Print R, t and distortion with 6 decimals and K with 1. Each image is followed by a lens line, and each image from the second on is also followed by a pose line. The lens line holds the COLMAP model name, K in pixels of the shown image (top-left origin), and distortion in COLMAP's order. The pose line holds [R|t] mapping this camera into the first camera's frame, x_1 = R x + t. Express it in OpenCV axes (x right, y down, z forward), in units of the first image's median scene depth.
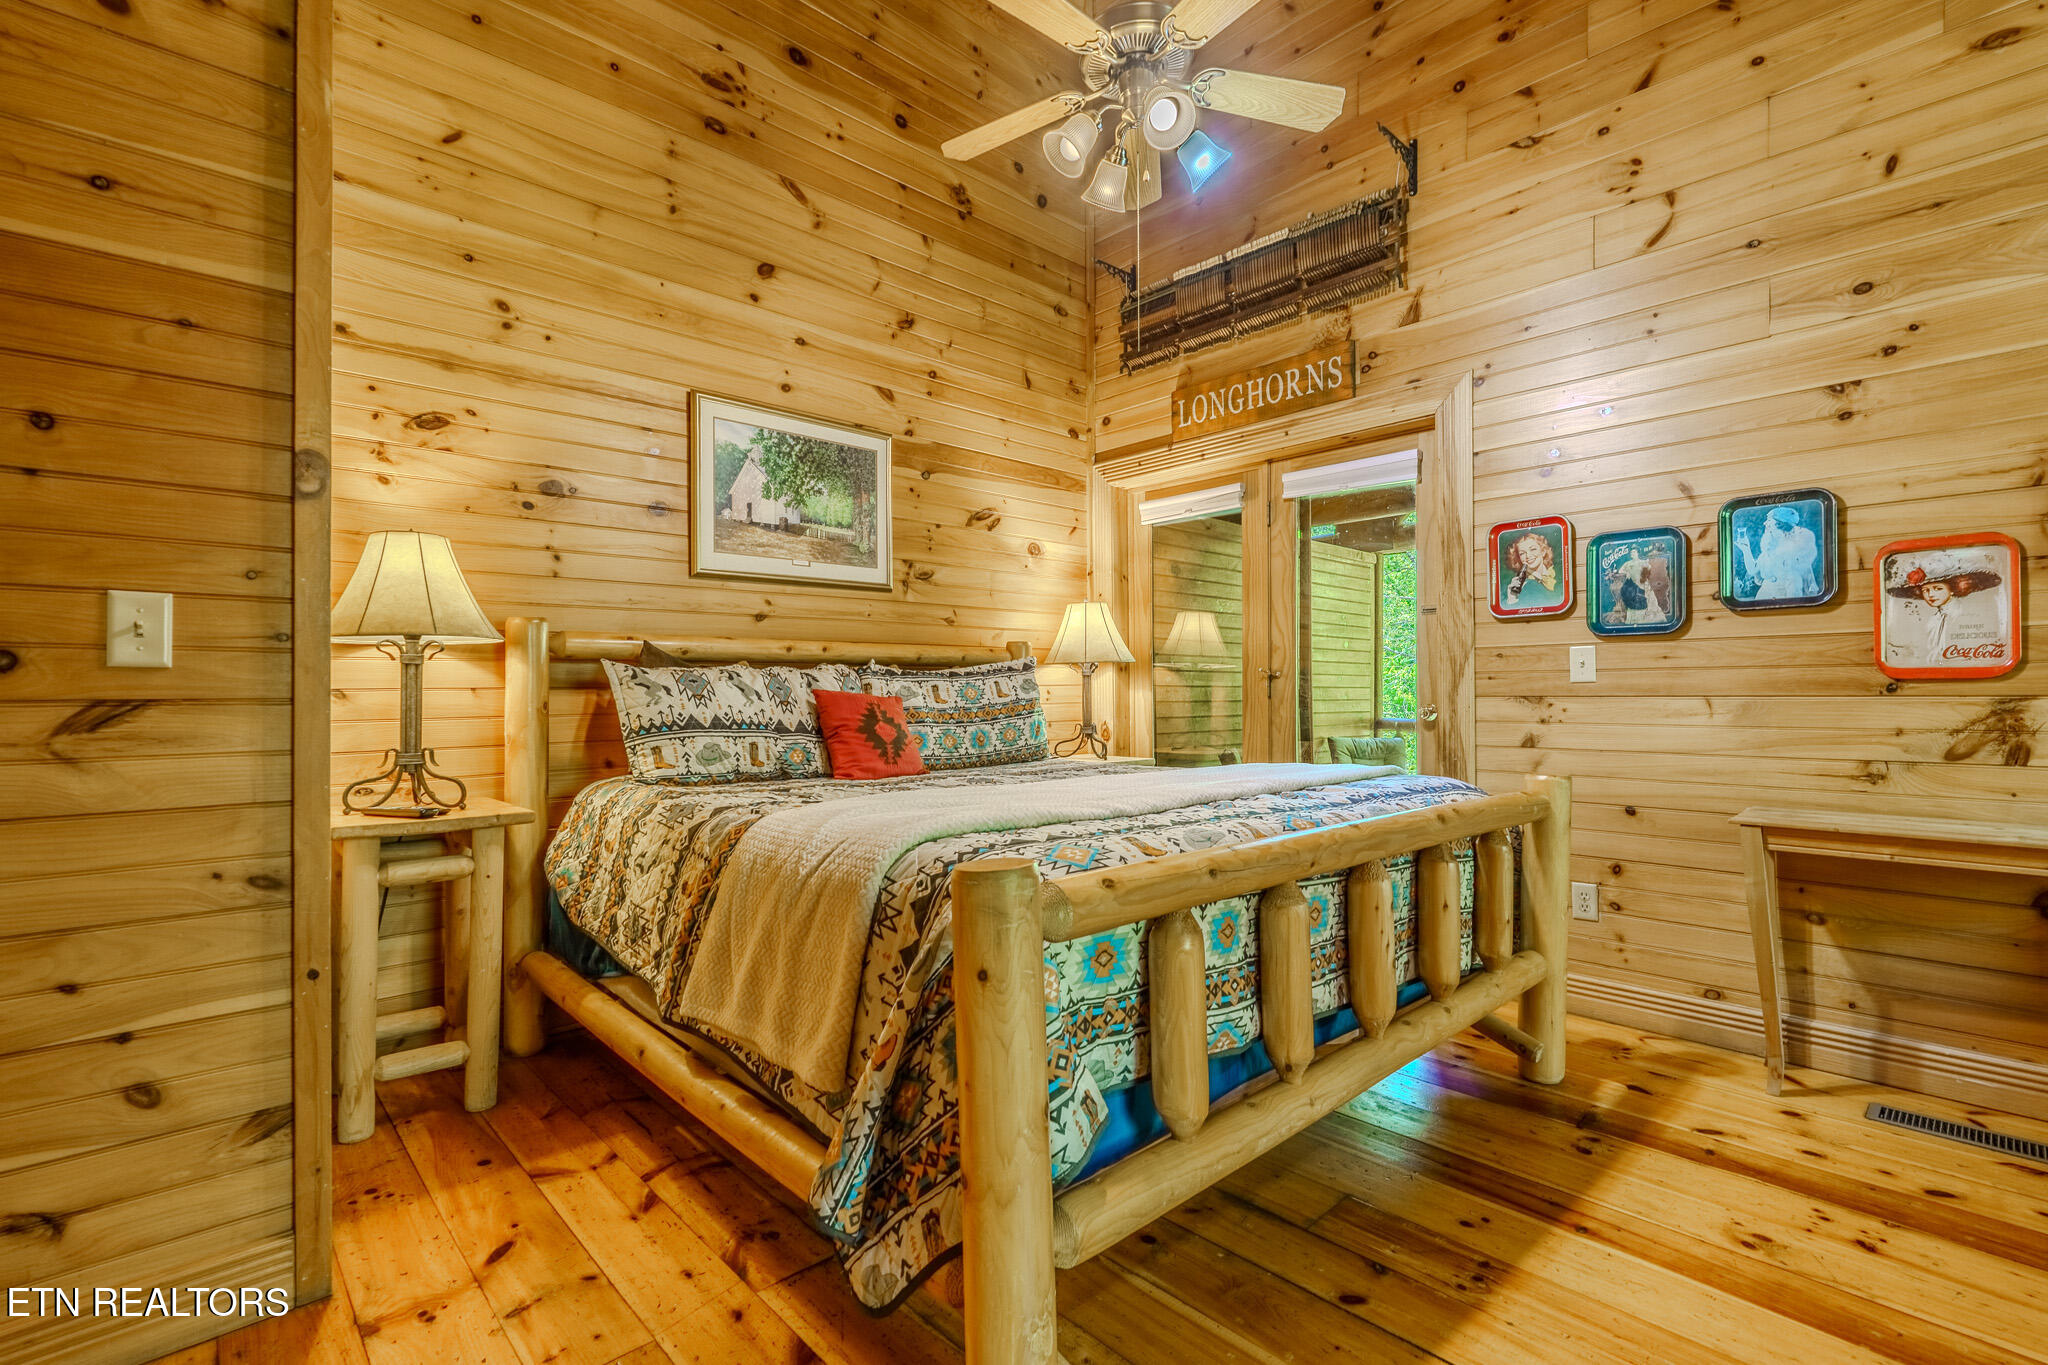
lens RADIAL K [[921.1, 0, 1031.5], [0, 921.1, 686.4], [0, 0, 1]] dist [0.002965, 0.000282]
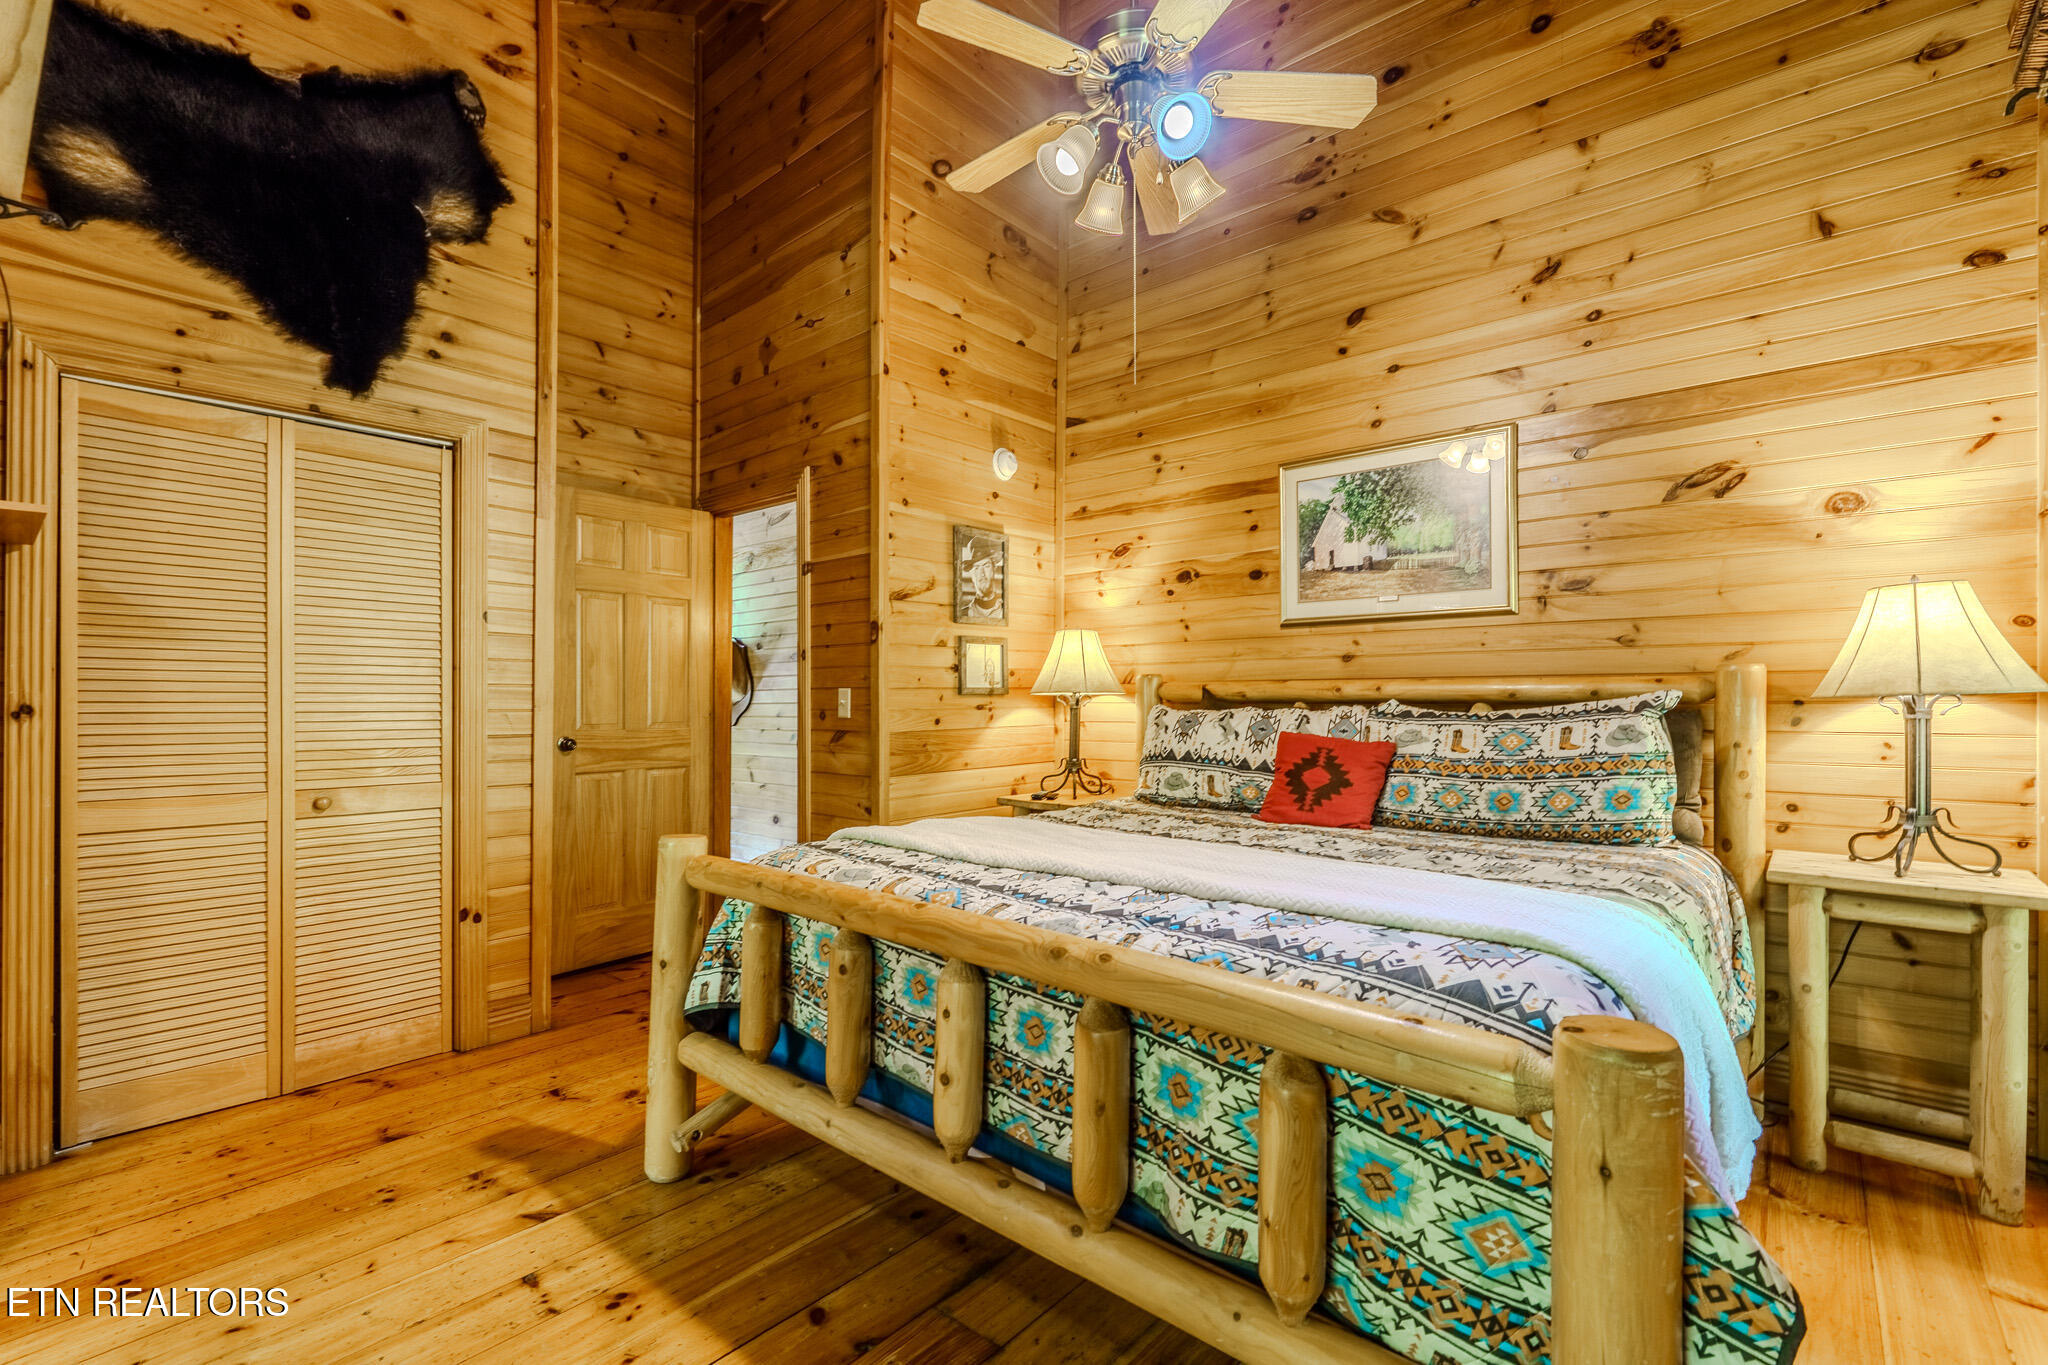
lens RADIAL K [[921.1, 0, 1032.2], [0, 921.1, 690.3], [0, 0, 1]] dist [0.002965, 0.000282]
pose [[0.104608, -0.003405, -0.994508, 0.692208], [0.004864, 0.999984, -0.002912, -0.037212], [0.994502, -0.004532, 0.104623, 0.537872]]
